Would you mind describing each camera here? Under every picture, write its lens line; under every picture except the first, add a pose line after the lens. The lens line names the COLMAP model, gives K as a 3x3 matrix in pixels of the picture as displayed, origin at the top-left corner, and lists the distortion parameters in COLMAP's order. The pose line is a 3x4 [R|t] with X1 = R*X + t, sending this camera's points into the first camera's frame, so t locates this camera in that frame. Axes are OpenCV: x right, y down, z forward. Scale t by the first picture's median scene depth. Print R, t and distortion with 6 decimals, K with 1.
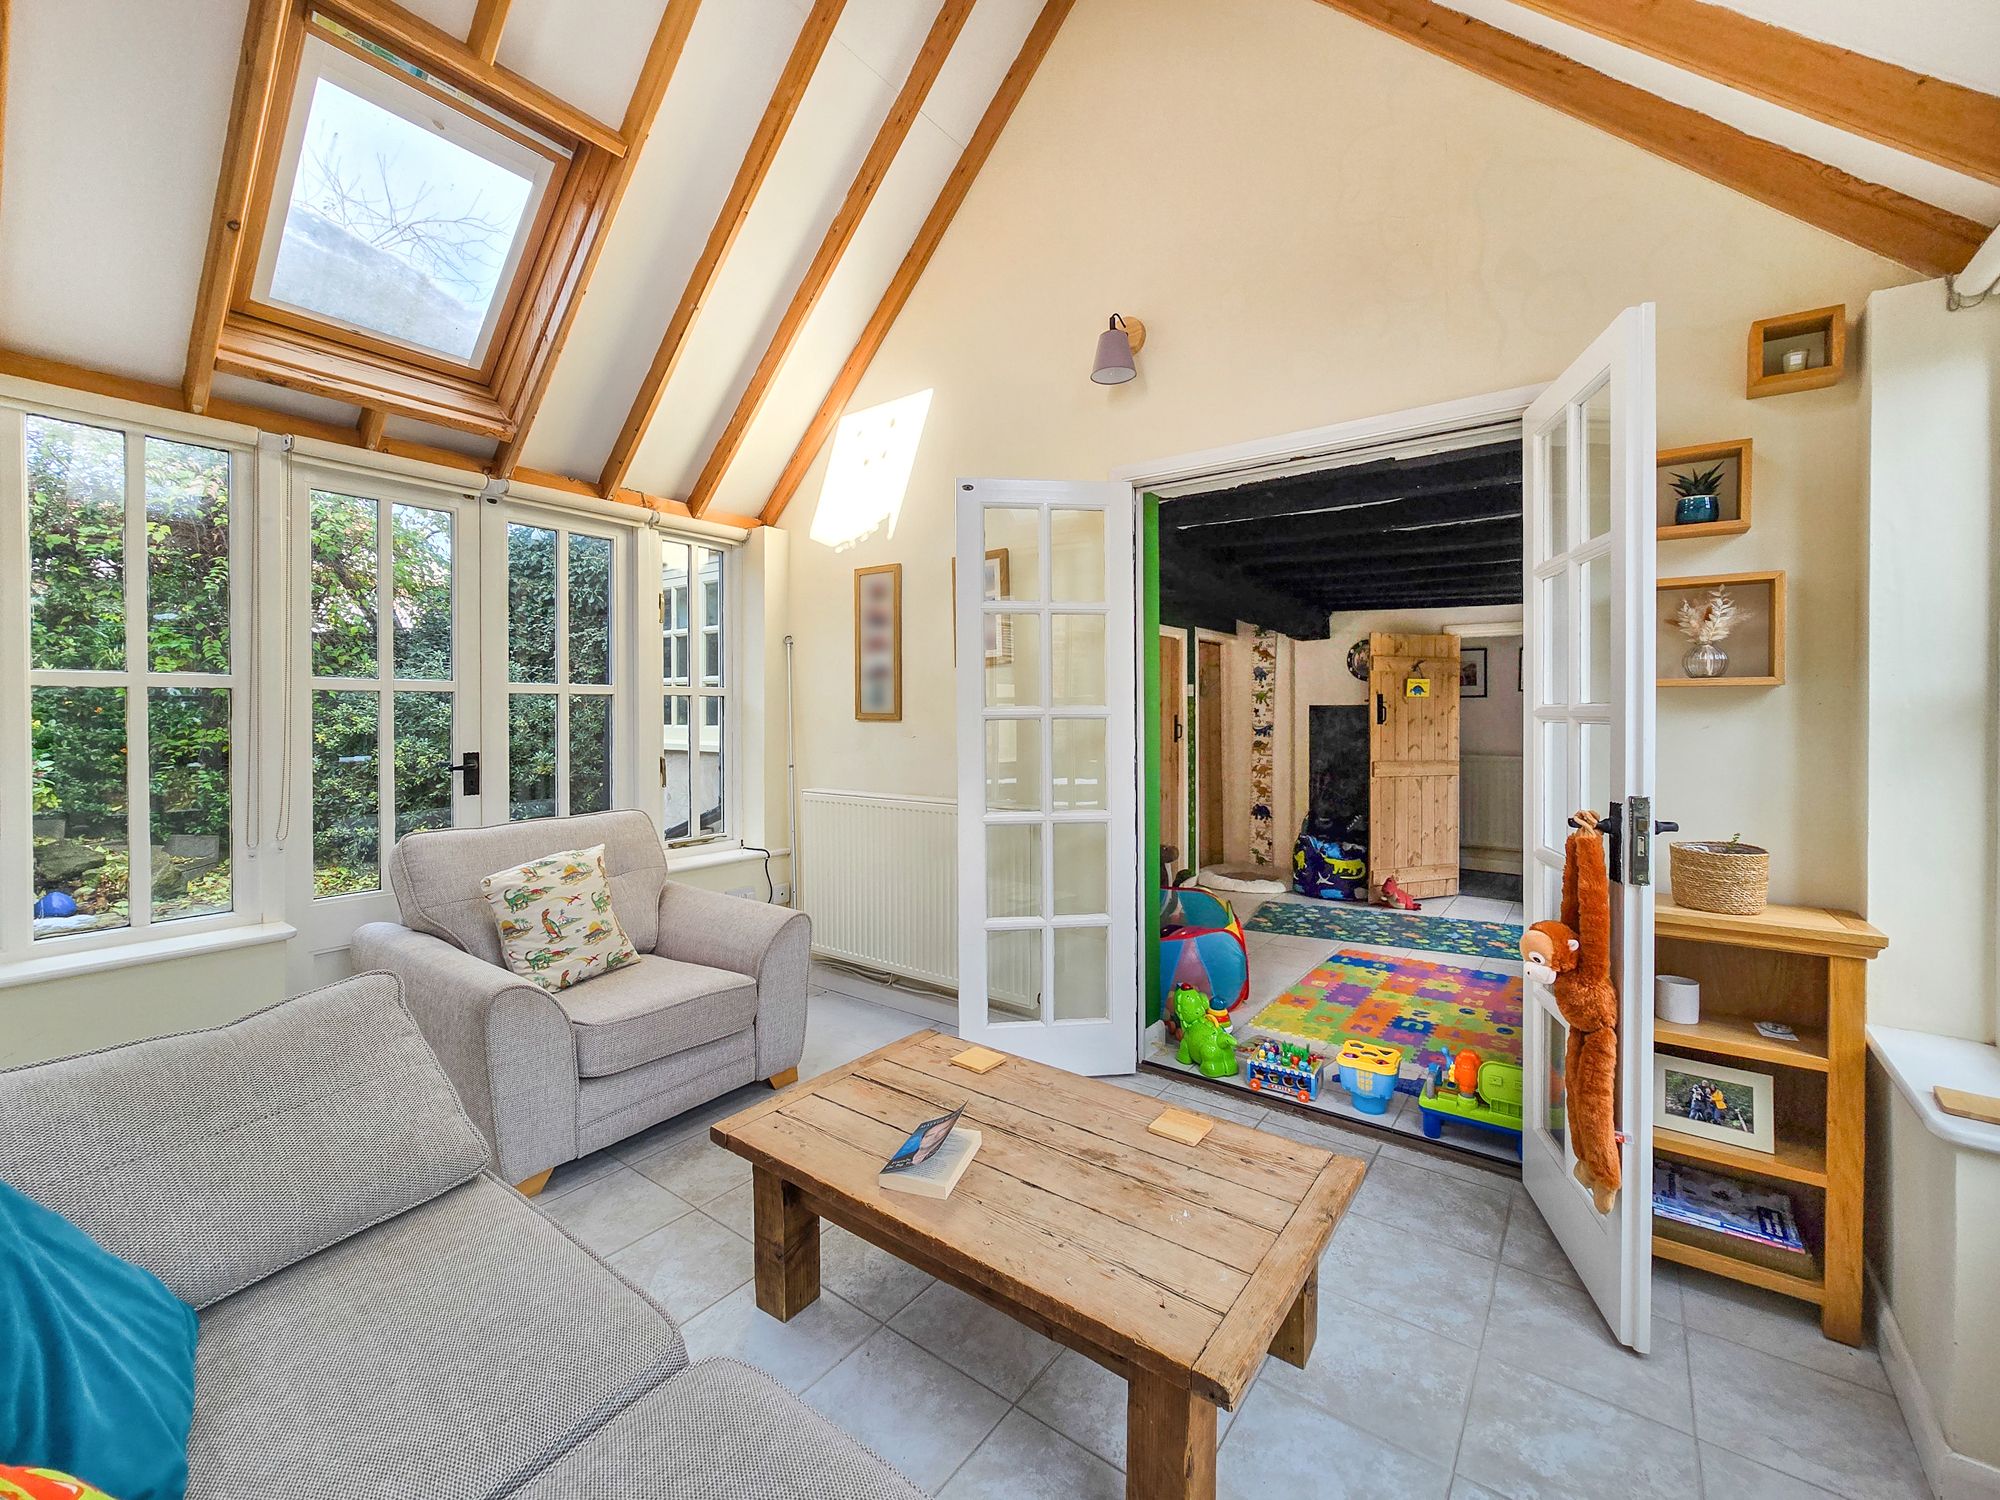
lens RADIAL K [[823.7, 0, 988.6], [0, 823.7, 713.5], [0, 0, 1]] dist [-0.000790, -0.000040]
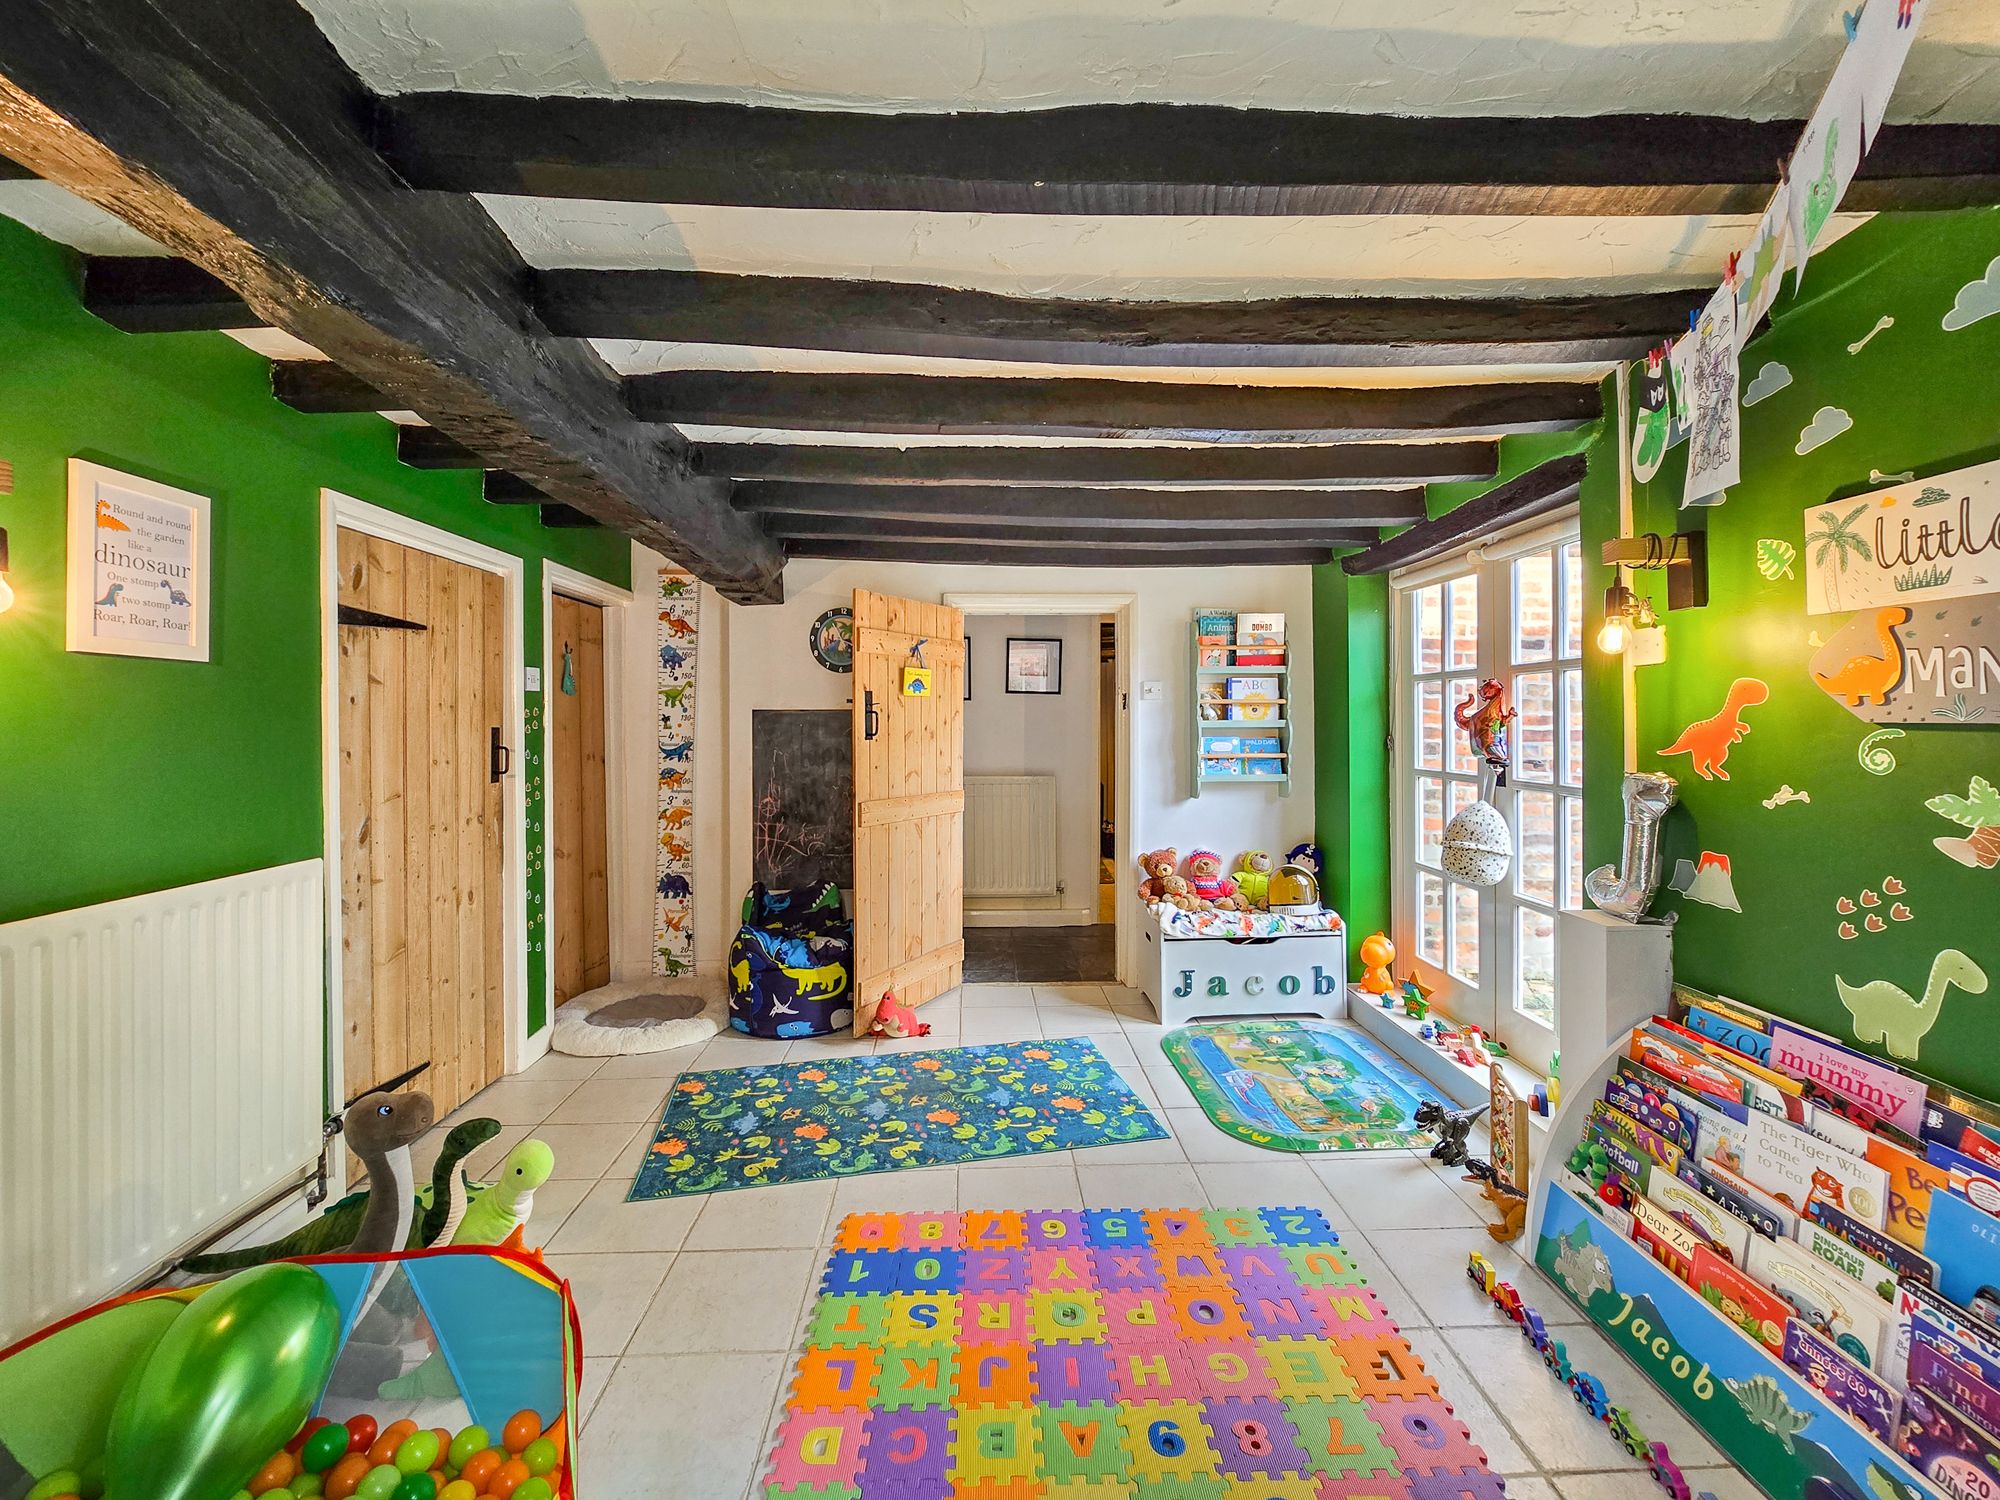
lens RADIAL K [[823.7, 0, 993.5], [0, 823.7, 720.3], [0, 0, 1]] dist [-0.000790, -0.000040]
pose [[0.776703, -0.003266, 0.629858, 0.148883], [0.005147, 0.999986, -0.001162, -0.000469], [-0.629846, 0.004144, 0.776709, 0.429638]]
